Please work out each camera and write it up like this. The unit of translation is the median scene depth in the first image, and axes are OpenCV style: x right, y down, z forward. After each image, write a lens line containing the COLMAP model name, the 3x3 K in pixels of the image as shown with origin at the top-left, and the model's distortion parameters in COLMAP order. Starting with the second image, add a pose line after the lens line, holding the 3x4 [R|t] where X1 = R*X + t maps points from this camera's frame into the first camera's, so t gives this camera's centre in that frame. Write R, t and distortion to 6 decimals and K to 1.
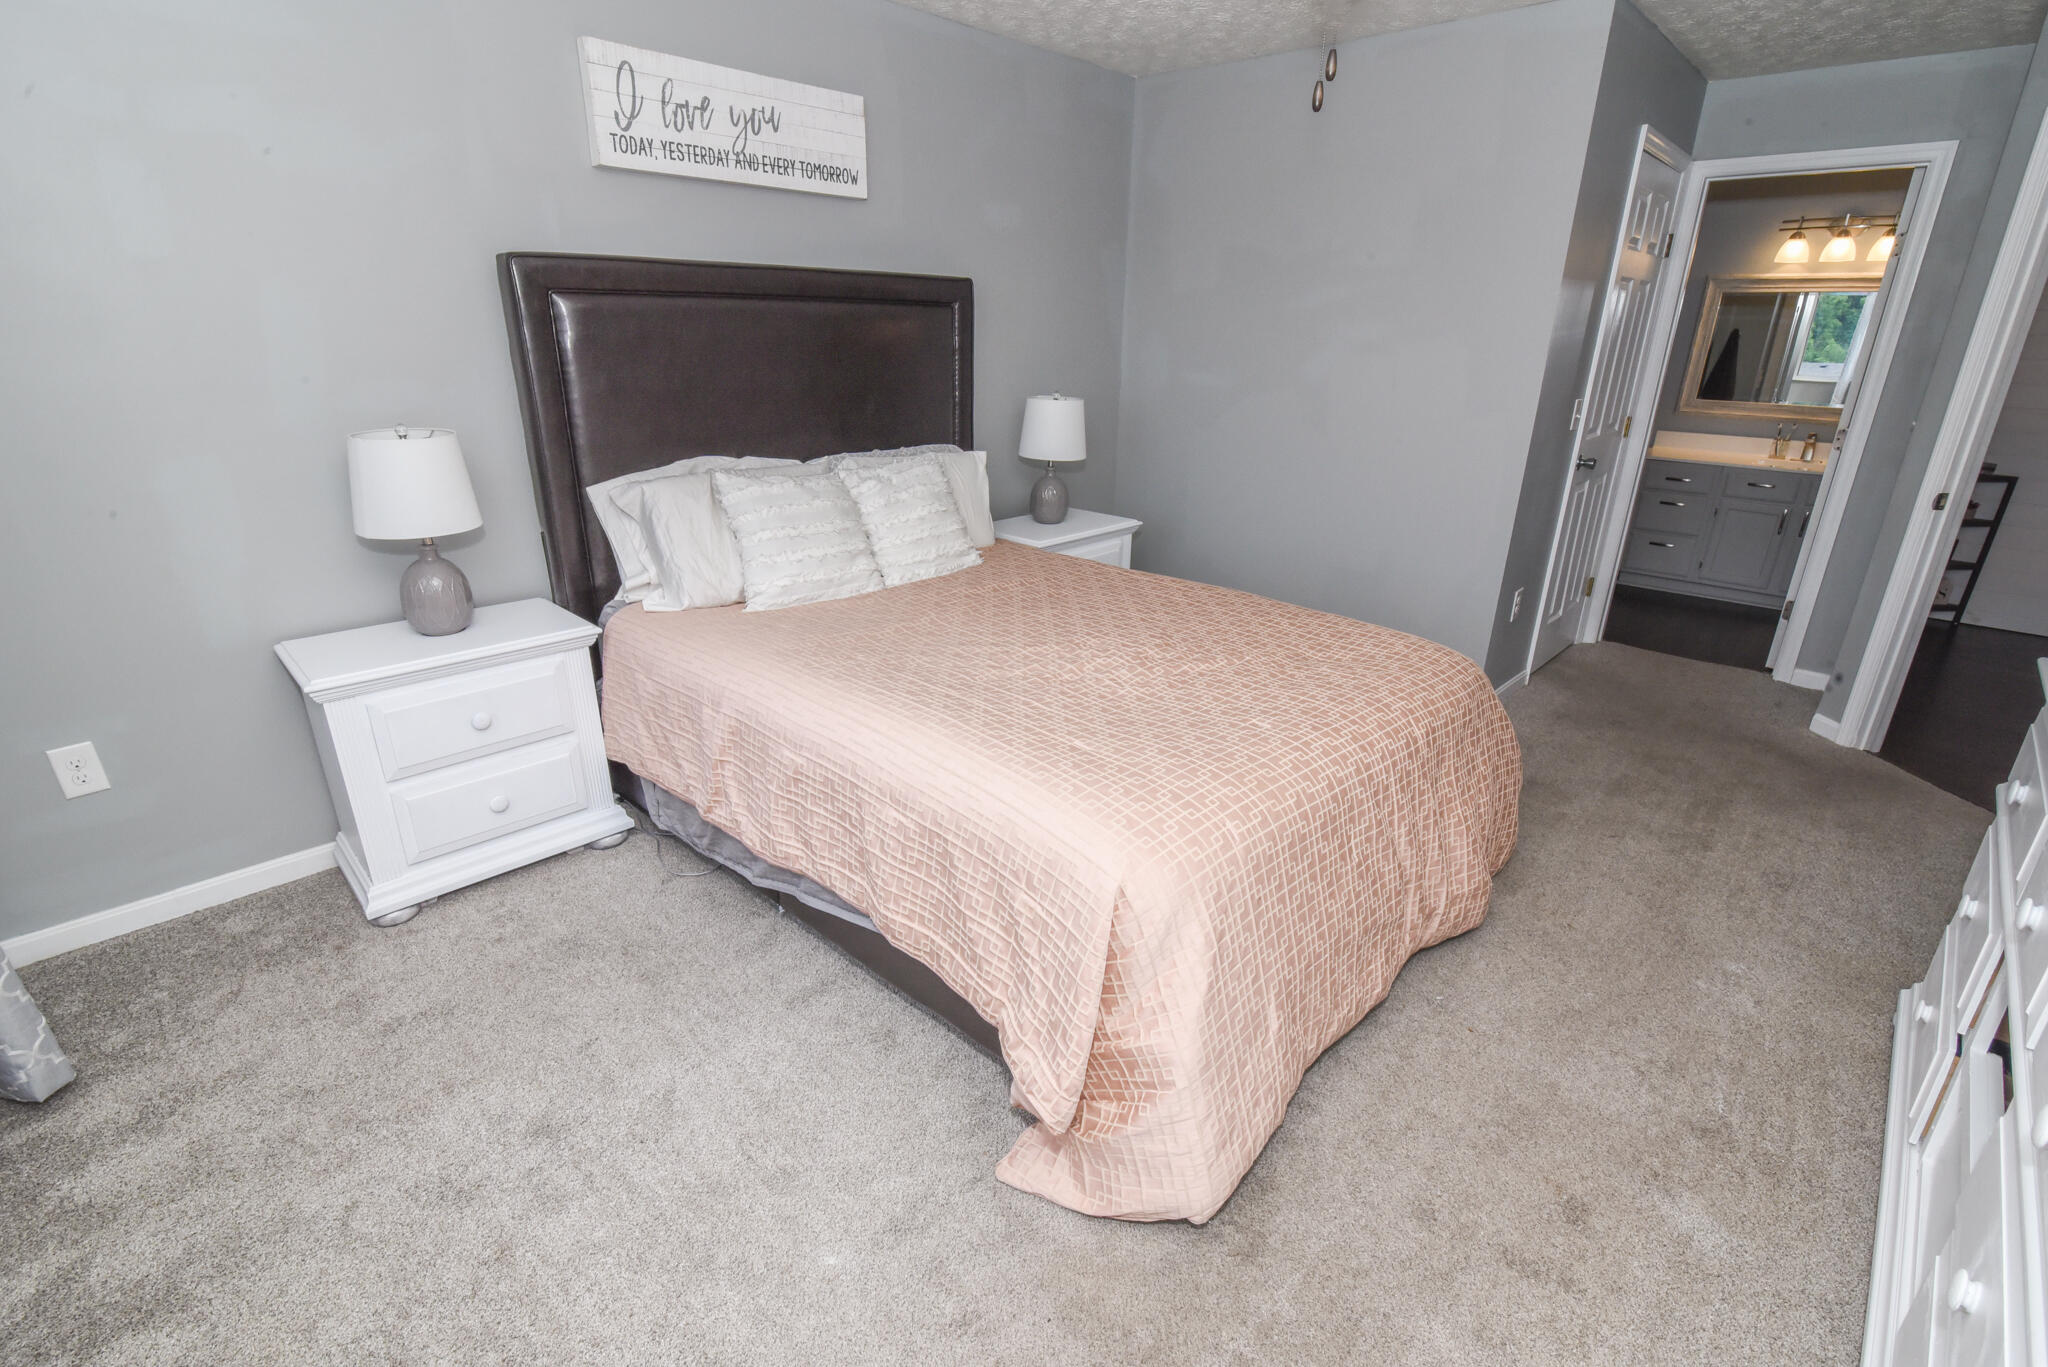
lens RADIAL K [[935.9, 0, 1015.8], [0, 935.9, 691.0], [0, 0, 1]] dist [-0.023592, 0.001992]
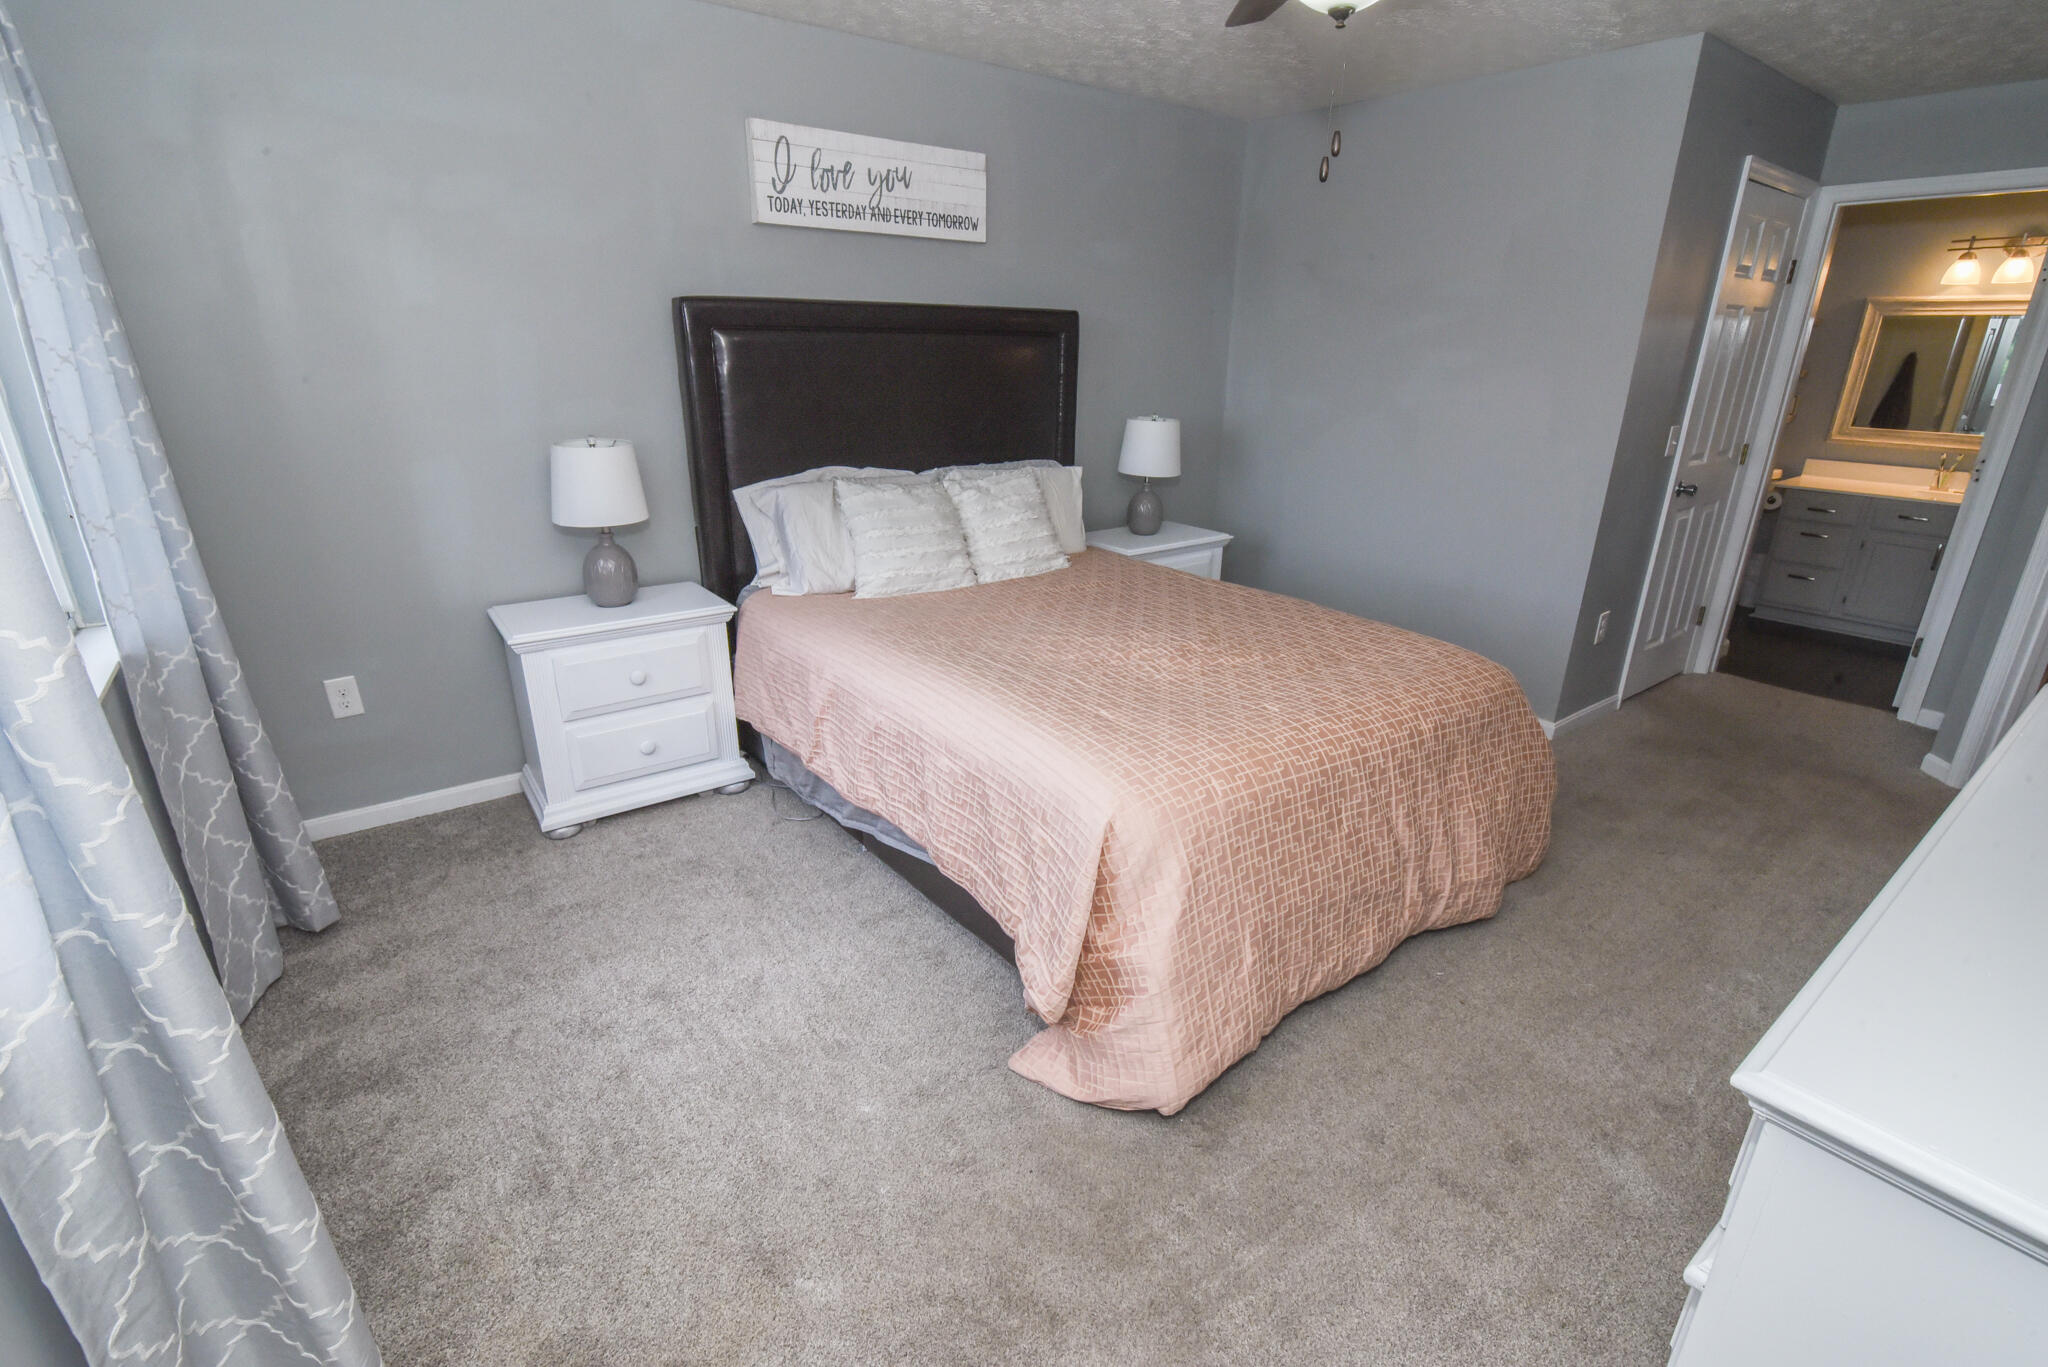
lens RADIAL K [[935.9, 0, 1015.8], [0, 935.9, 691.0], [0, 0, 1]] dist [-0.023592, 0.001992]
pose [[0.987369, 0.052955, -0.149325, 0.106252], [-0.055432, 0.998385, -0.012472, 0.039545], [0.148423, 0.020592, 0.988709, -0.148396]]
